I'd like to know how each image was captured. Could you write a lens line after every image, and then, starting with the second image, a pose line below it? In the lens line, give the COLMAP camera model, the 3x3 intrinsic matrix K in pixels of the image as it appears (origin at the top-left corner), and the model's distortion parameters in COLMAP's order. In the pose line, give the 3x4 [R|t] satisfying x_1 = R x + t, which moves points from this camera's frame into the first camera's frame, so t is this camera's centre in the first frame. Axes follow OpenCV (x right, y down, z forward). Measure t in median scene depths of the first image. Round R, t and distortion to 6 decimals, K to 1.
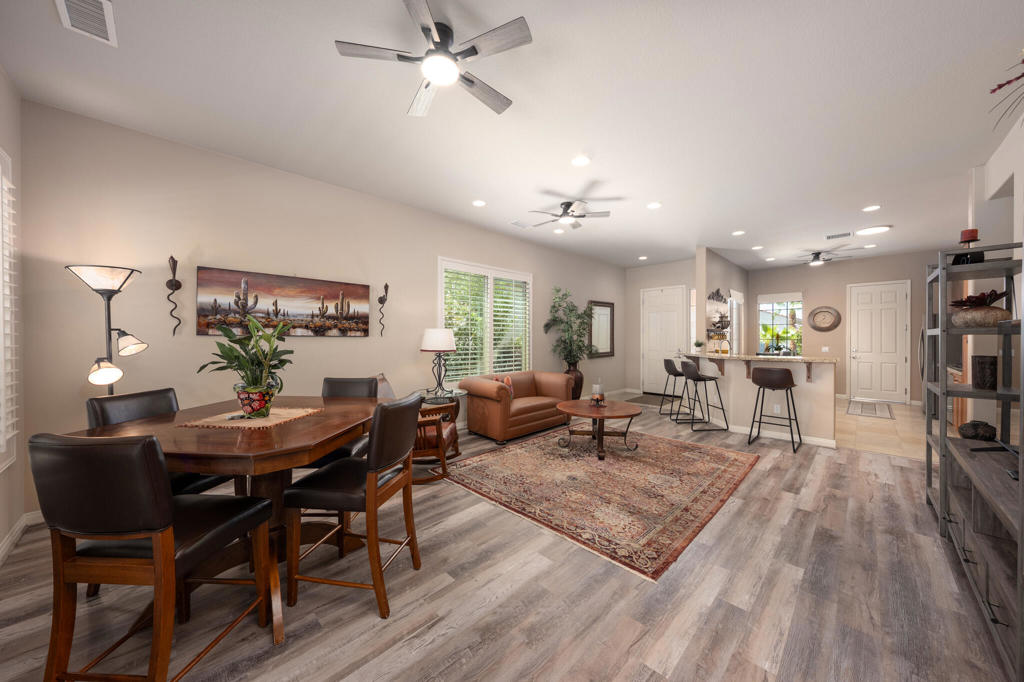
lens RADIAL K [[354.6, 0, 524.9], [0, 354.6, 336.6], [0, 0, 1]] dist [0.000855, -0.000074]
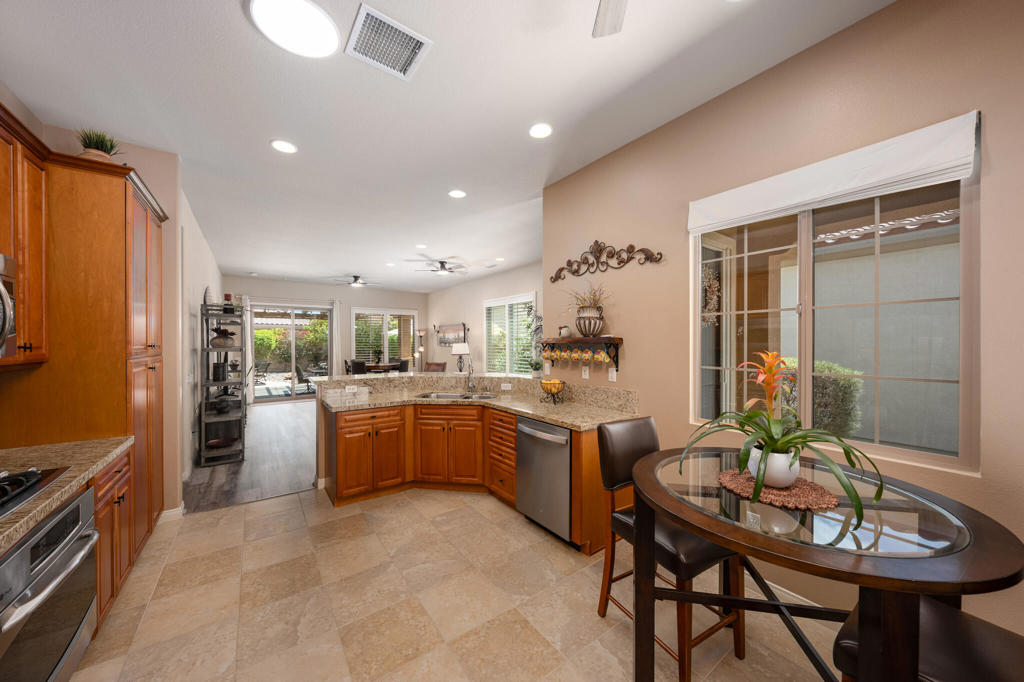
lens RADIAL K [[354.6, 0, 496.3], [0, 354.6, 339.1], [0, 0, 1]] dist [0.000855, -0.000074]
pose [[-0.202867, -0.009064, -0.979164, 2.107226], [0.005691, 0.999929, -0.010436, -0.030487], [0.979190, -0.007689, -0.202801, 2.060540]]
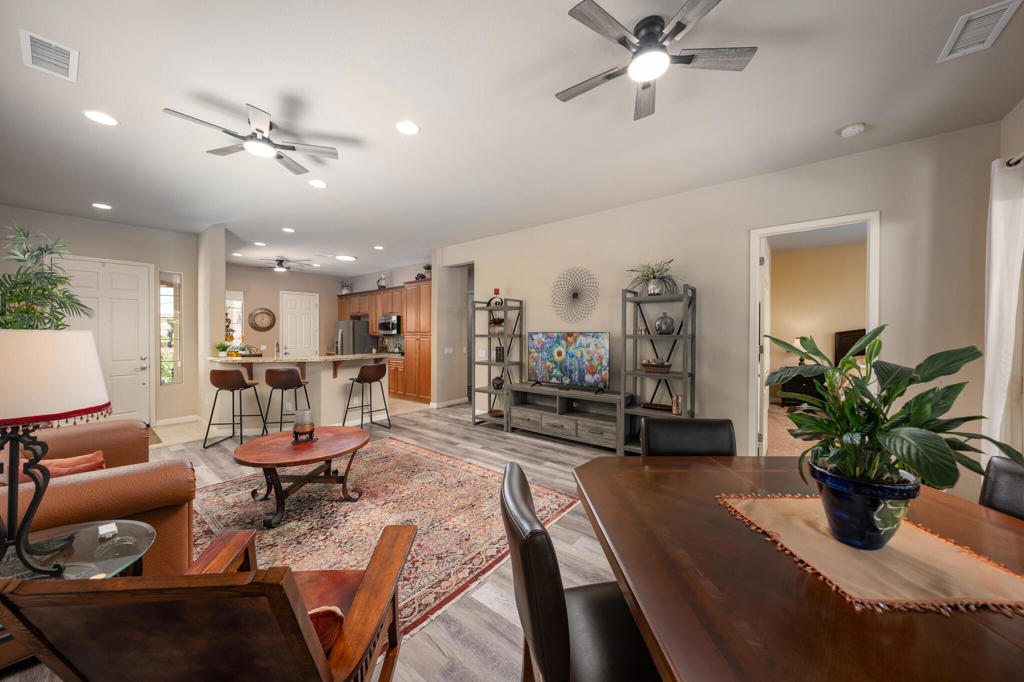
lens RADIAL K [[354.6, 0, 497.0], [0, 354.6, 336.5], [0, 0, 1]] dist [0.000855, -0.000074]
pose [[-0.067603, -0.012347, 0.997636, -0.681276], [-0.000092, 0.999923, 0.012369, -0.027761], [-0.997712, 0.000744, -0.067599, 0.868213]]
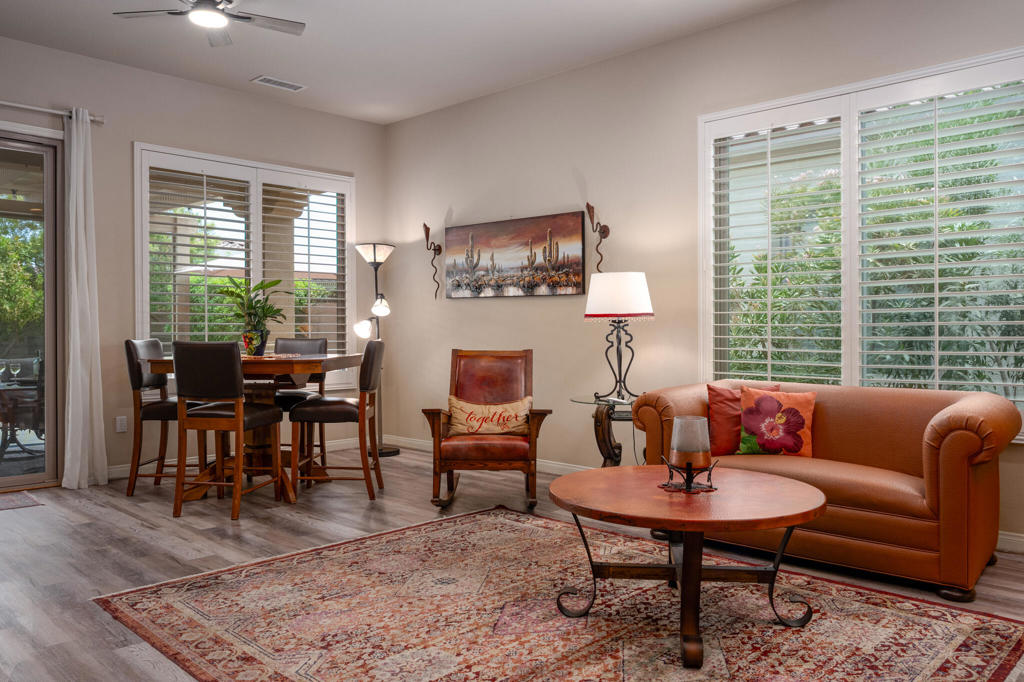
lens RADIAL K [[783.9, 0, 498.0], [0, 783.9, 321.8], [0, 0, 1]] dist [-0.012271, 0.007742]
pose [[-0.016066, -0.007236, -0.999845, 1.168443], [0.000948, 0.999973, -0.007252, 0.072429], [0.999870, -0.001065, -0.016059, 1.101694]]
